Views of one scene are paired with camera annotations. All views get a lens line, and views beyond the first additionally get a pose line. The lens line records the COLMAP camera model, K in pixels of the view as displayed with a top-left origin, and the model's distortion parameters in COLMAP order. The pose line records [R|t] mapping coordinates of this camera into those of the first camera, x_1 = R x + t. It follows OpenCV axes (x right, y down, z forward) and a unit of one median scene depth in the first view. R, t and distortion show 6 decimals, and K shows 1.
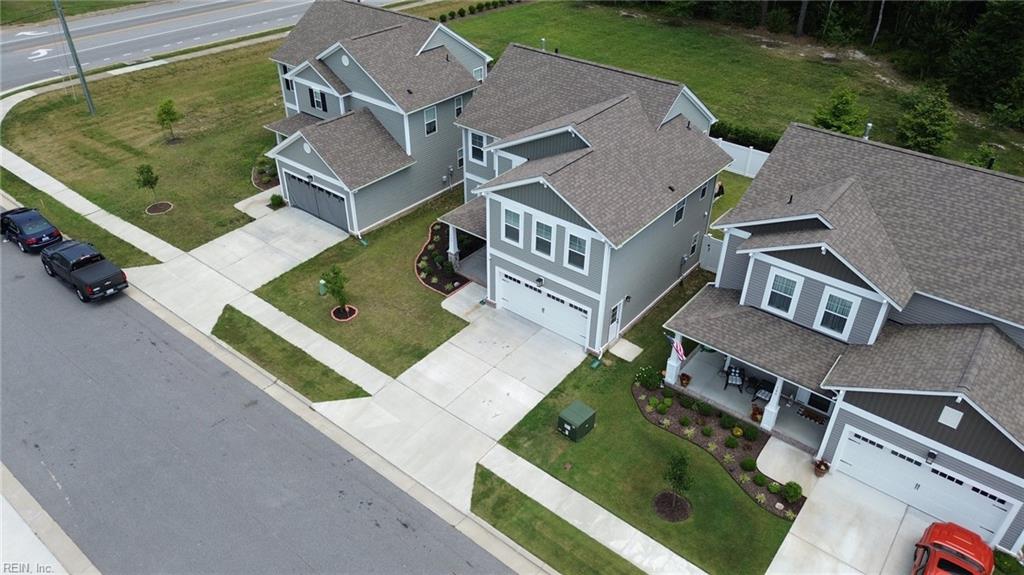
lens RADIAL K [[725.4, 0, 515.2], [0, 725.4, 287.0], [0, 0, 1]] dist [0.070263, -0.074085]
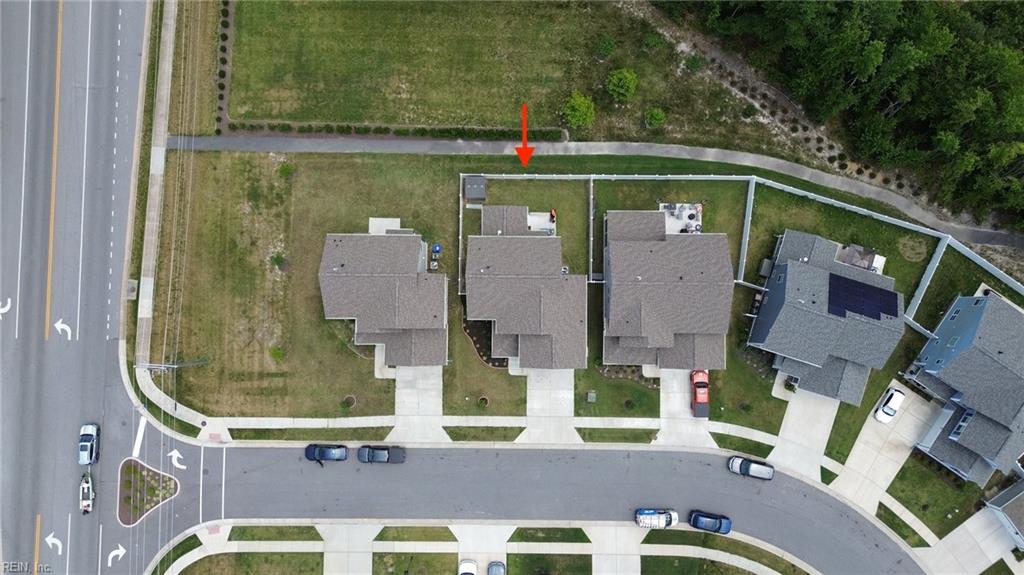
lens RADIAL K [[725.4, 0, 515.2], [0, 725.4, 287.0], [0, 0, 1]] dist [0.070263, -0.074085]
pose [[0.788566, -0.614936, 0.004135, 0.087329], [0.359728, 0.466732, 0.807934, -2.185584], [-0.498757, -0.635622, 0.589259, -0.290474]]
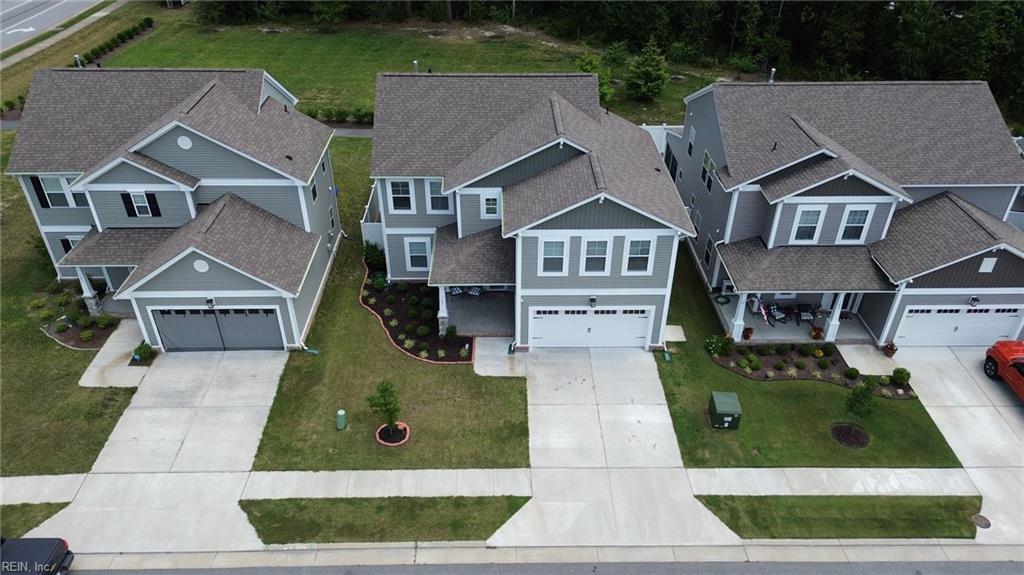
lens RADIAL K [[725.4, 0, 515.2], [0, 725.4, 287.0], [0, 0, 1]] dist [0.070263, -0.074085]
pose [[0.769515, -0.364189, 0.524608, -0.504361], [0.362747, 0.925338, 0.110289, -0.157286], [-0.525606, 0.105431, 0.844170, 0.236617]]
